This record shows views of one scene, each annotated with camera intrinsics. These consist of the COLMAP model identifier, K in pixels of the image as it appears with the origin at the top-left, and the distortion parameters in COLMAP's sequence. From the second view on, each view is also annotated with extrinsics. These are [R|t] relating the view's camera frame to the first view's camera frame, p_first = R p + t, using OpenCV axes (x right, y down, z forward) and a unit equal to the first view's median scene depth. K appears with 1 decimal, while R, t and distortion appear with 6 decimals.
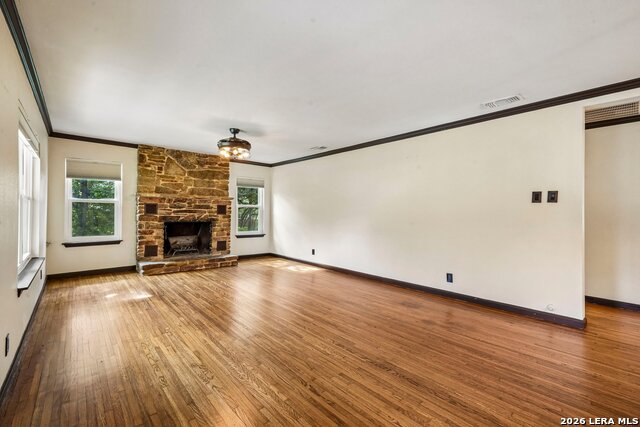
lens RADIAL K [[277.4, 0, 322.4], [0, 277.4, 215.0], [0, 0, 1]] dist [-0.000640, -0.000135]
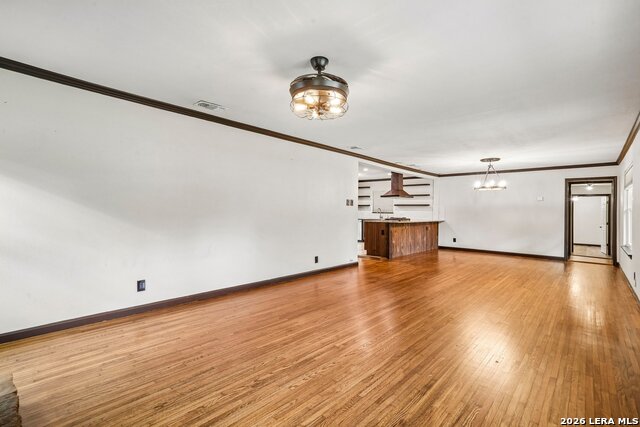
lens RADIAL K [[305.2, 0, 313.3], [0, 305.2, 206.6], [0, 0, 1]] dist [0.012820, 0.002564]
pose [[-0.099596, 0.000696, 0.995028, -0.705912], [-0.009376, 0.999955, -0.001638, -0.018195], [-0.994984, -0.009492, -0.099585, 0.822769]]
